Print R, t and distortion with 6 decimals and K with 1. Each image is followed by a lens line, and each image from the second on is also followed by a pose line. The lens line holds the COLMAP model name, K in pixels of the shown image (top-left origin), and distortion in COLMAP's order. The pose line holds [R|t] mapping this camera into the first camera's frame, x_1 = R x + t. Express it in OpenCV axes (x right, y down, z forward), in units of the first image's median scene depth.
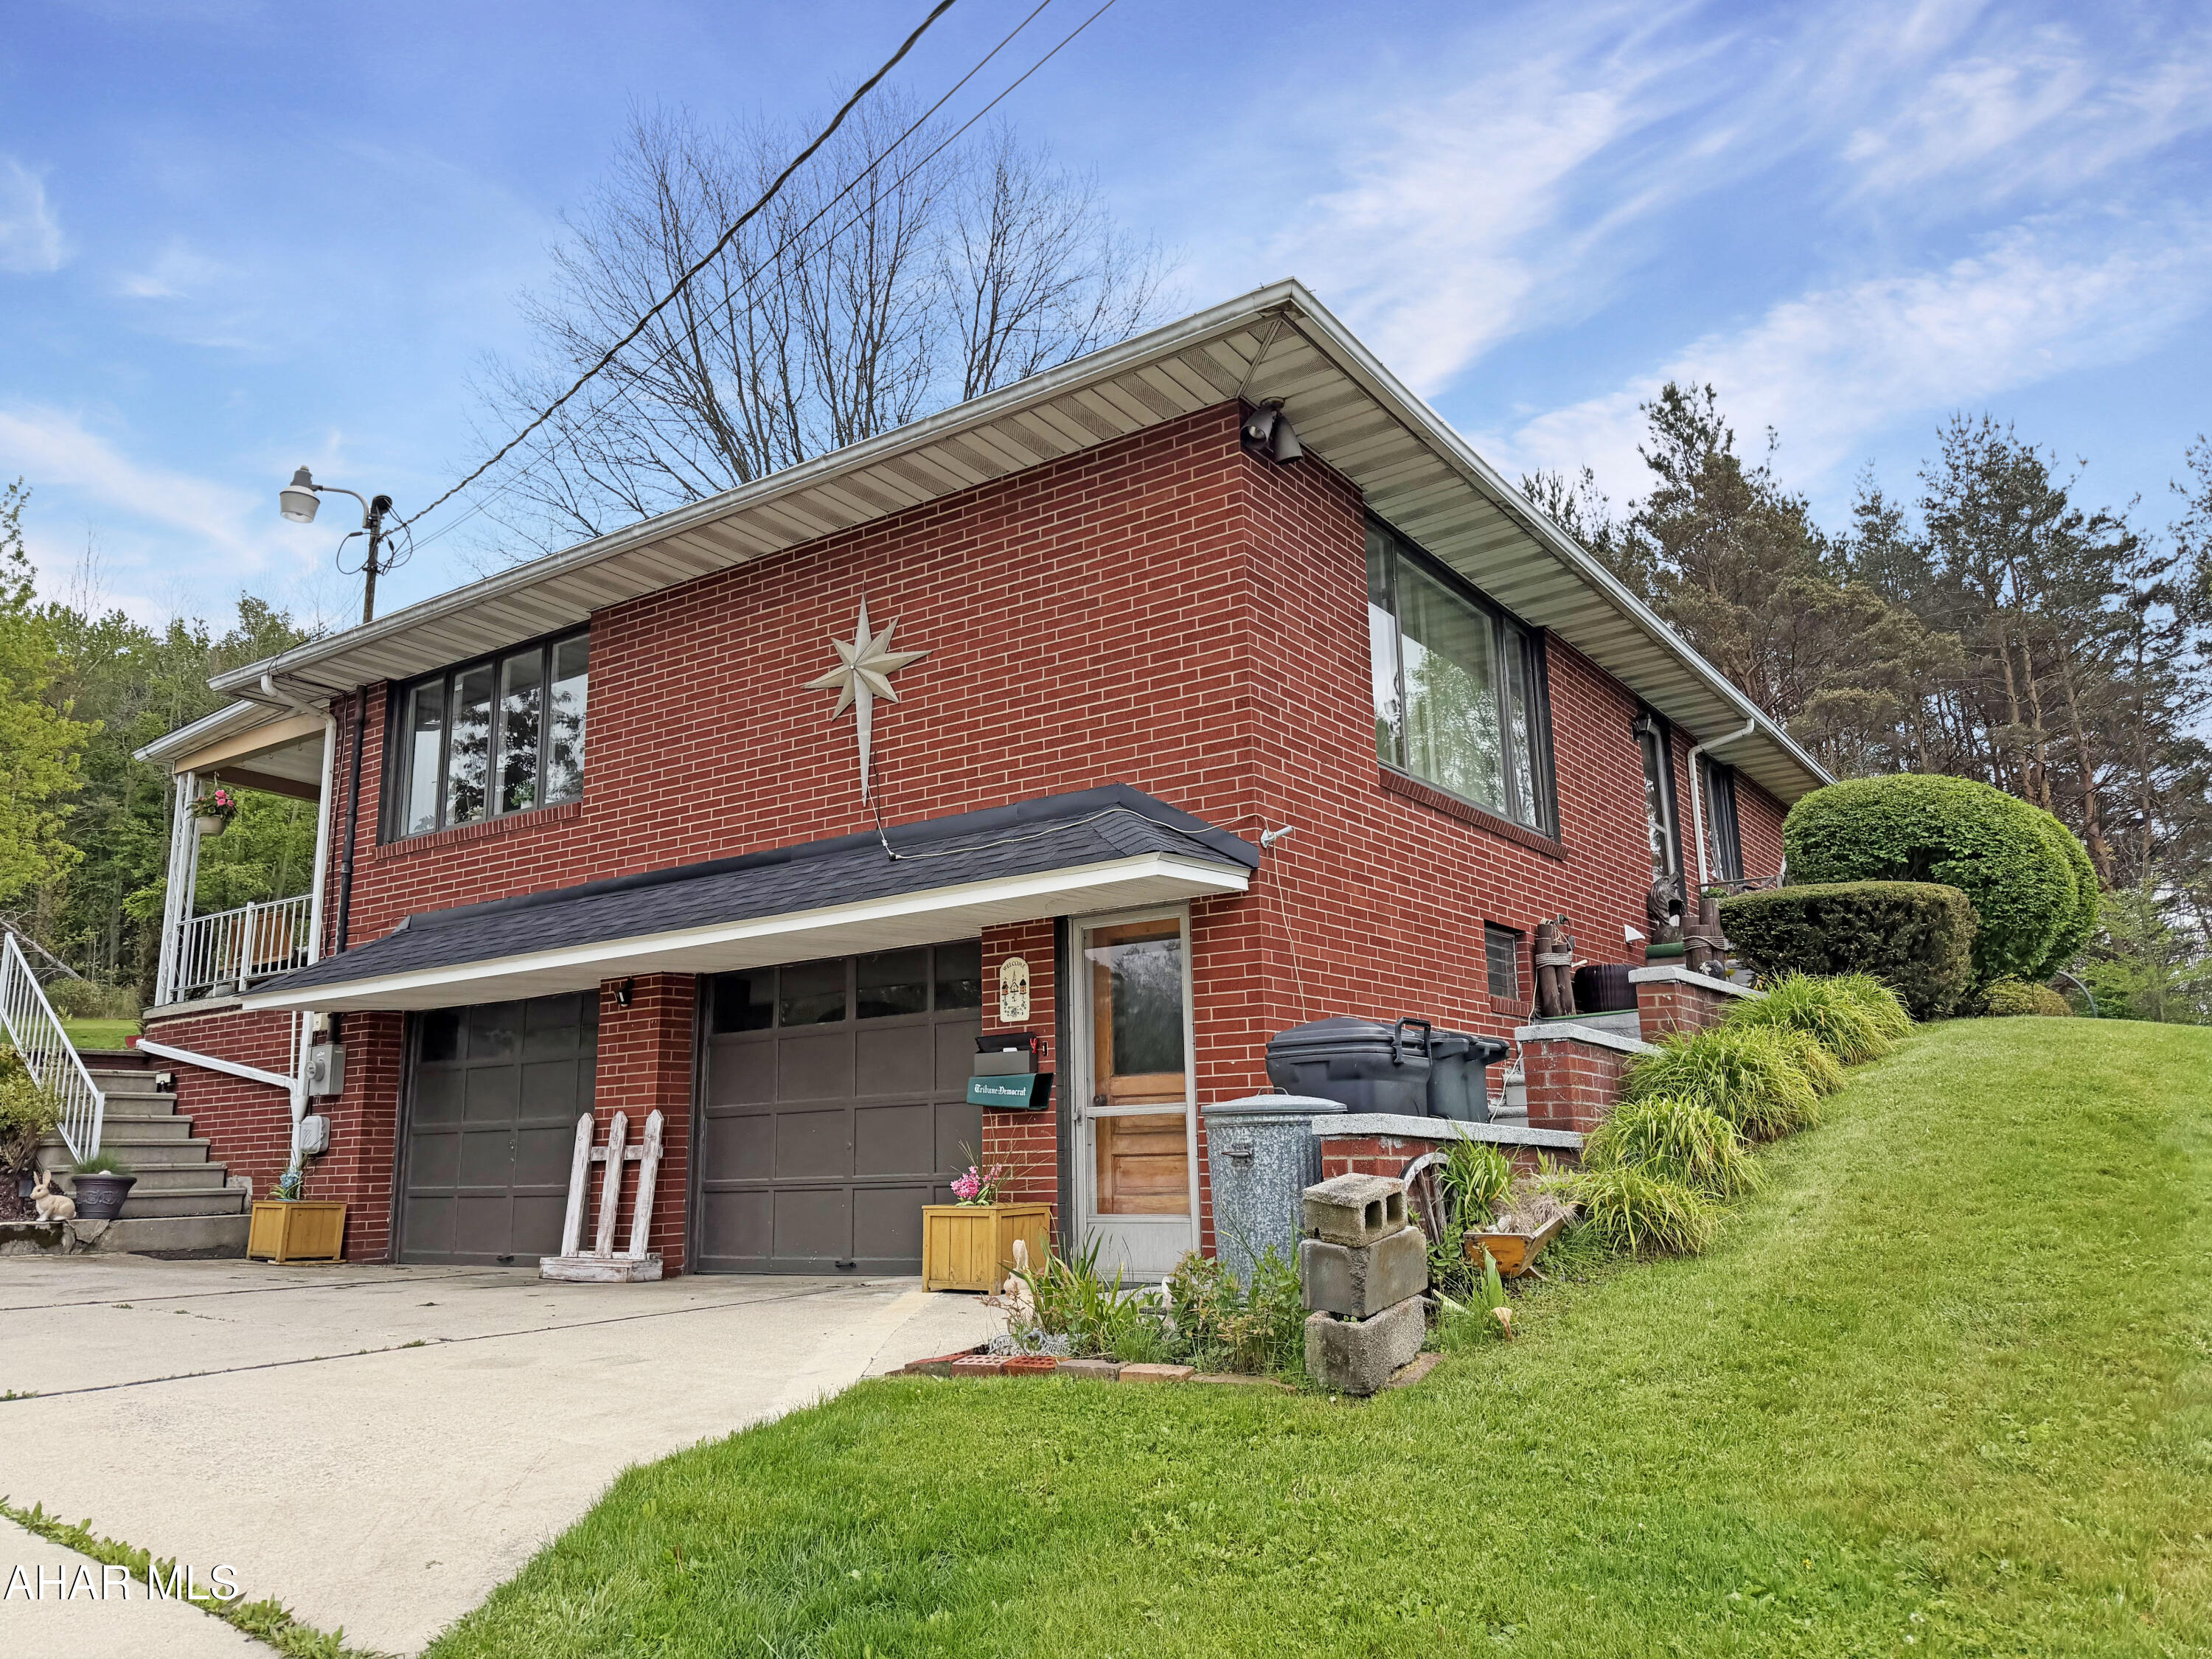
lens RADIAL K [[1566.2, 0, 1143.5], [0, 1566.2, 830.7], [0, 0, 1]] dist [-0.004791, -0.004990]
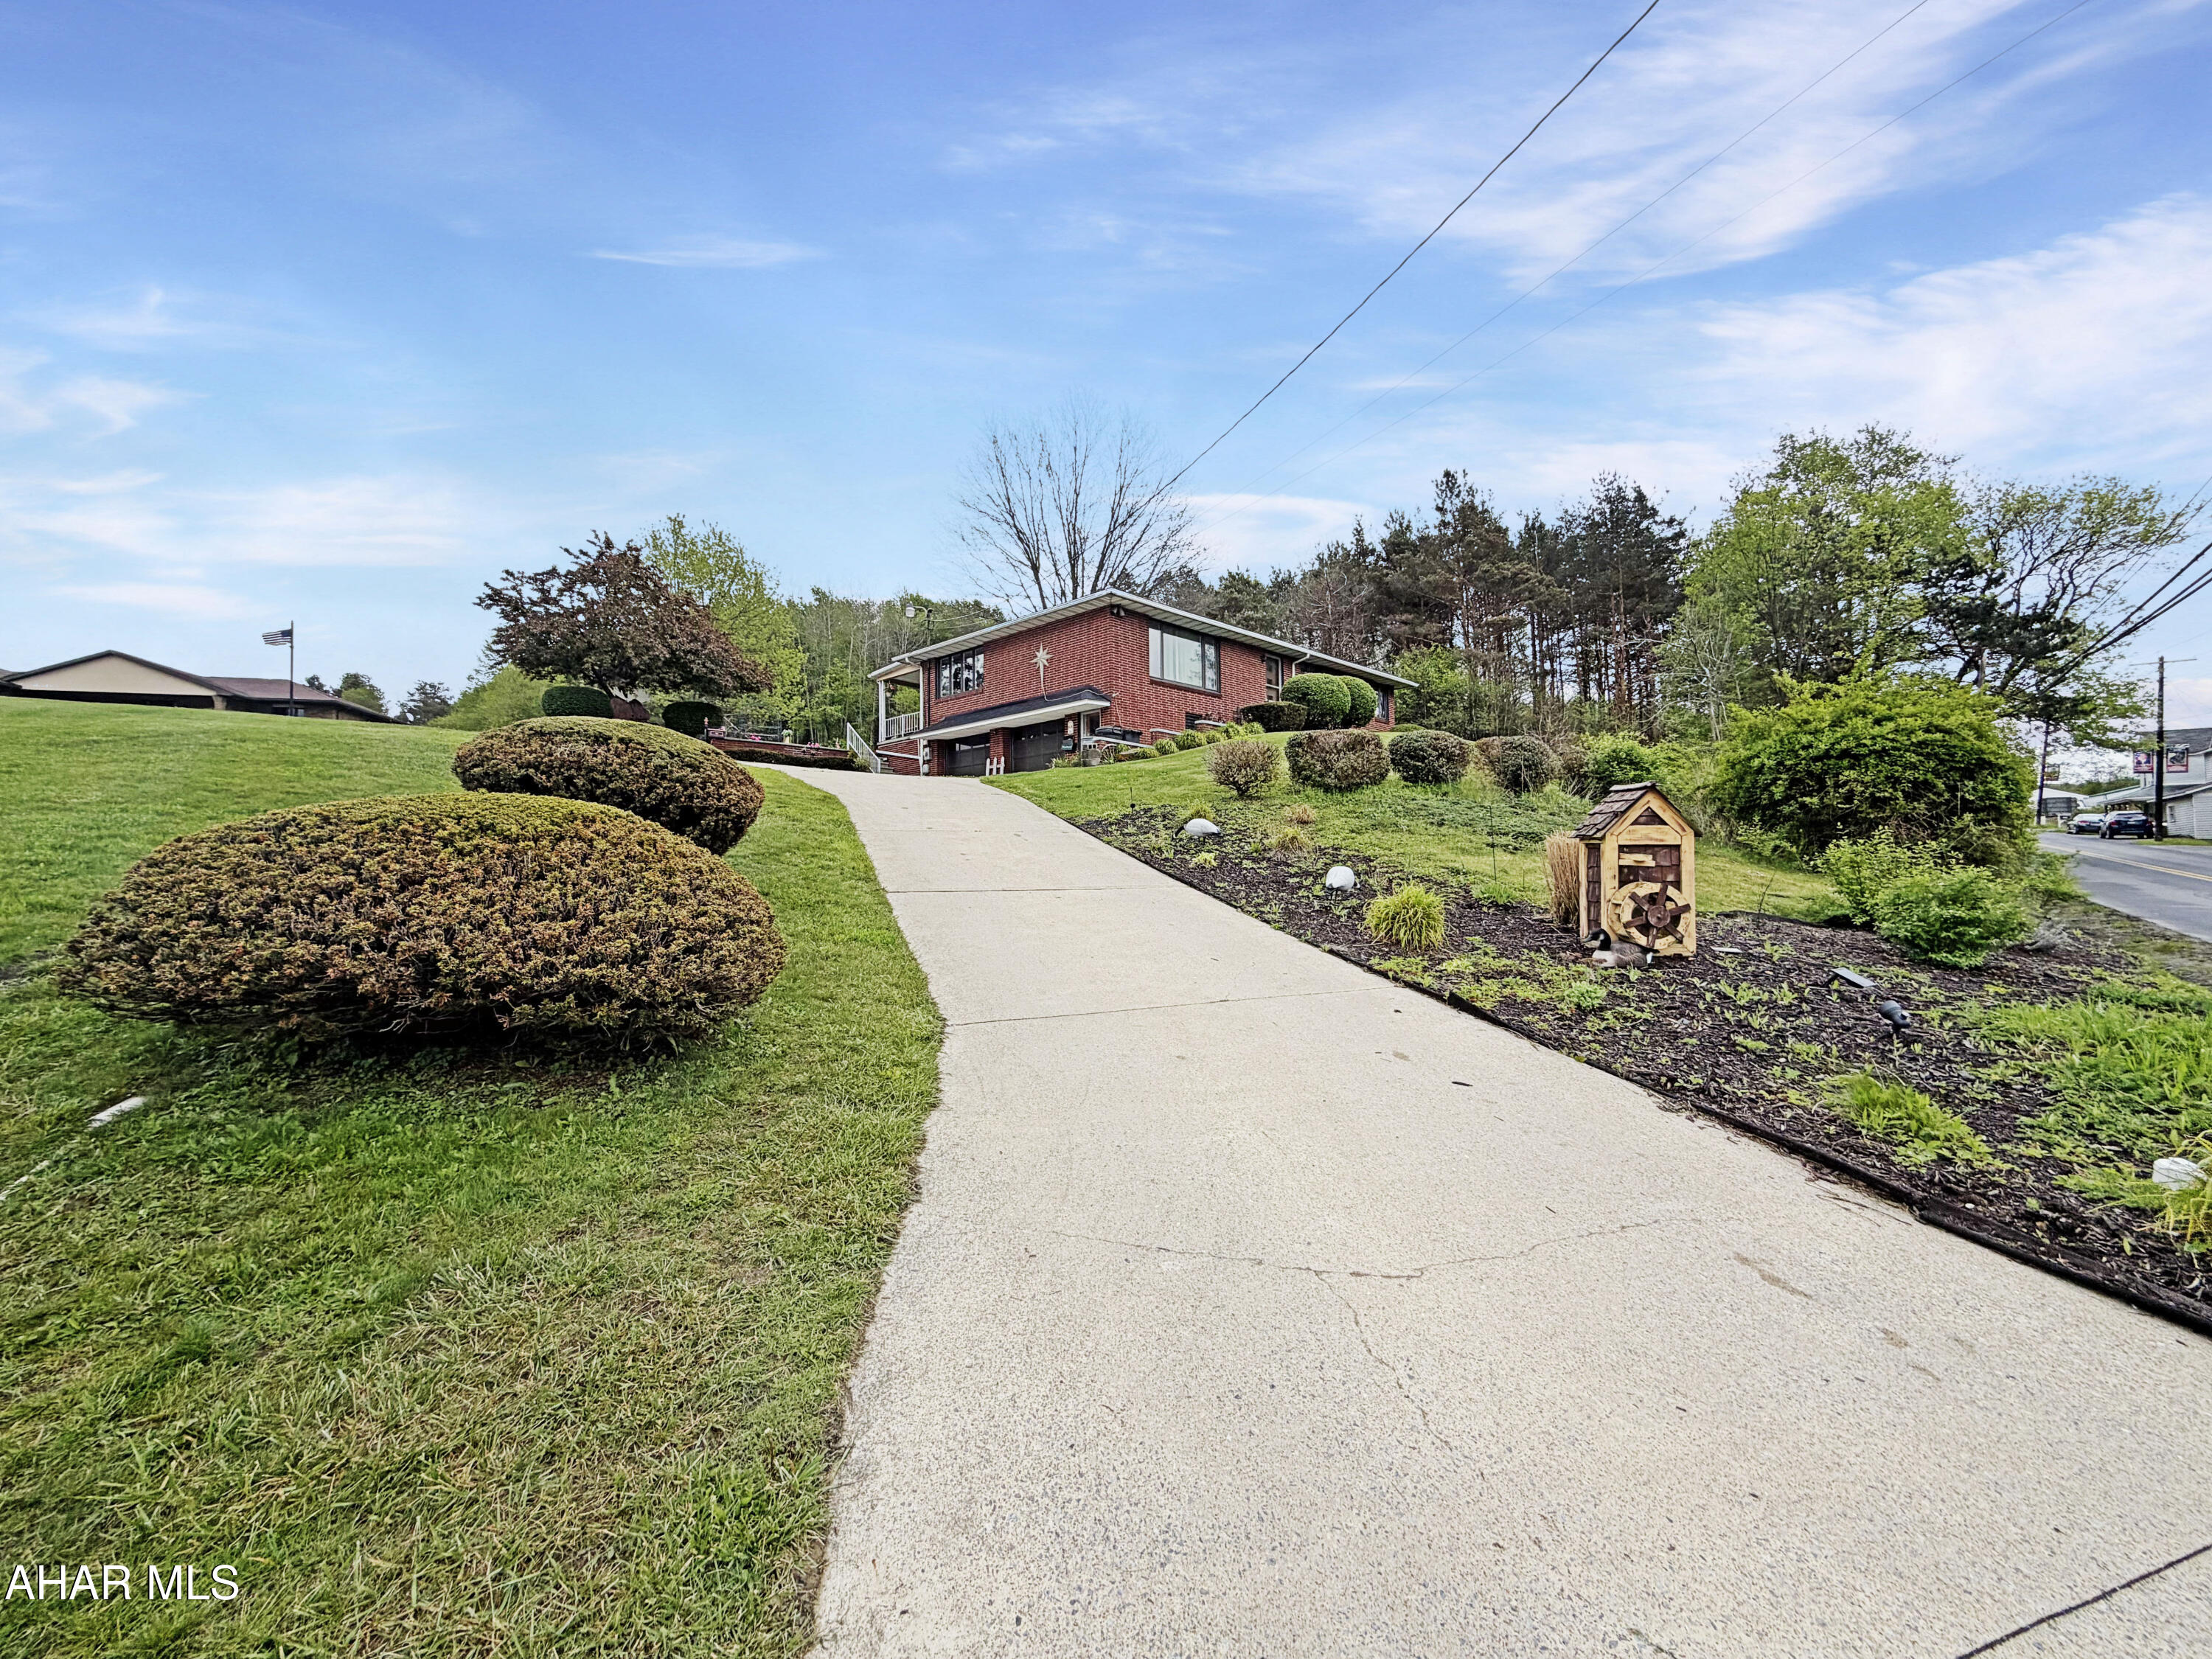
lens RADIAL K [[870.2, 0, 1107.7], [0, 870.2, 836.2], [0, 0, 1]] dist [0.001310, 0.000119]
pose [[0.982702, 0.011602, -0.184832, 0.425544], [0.021029, 0.984591, 0.173607, -0.027024], [0.183998, -0.174490, 0.967315, -1.328042]]
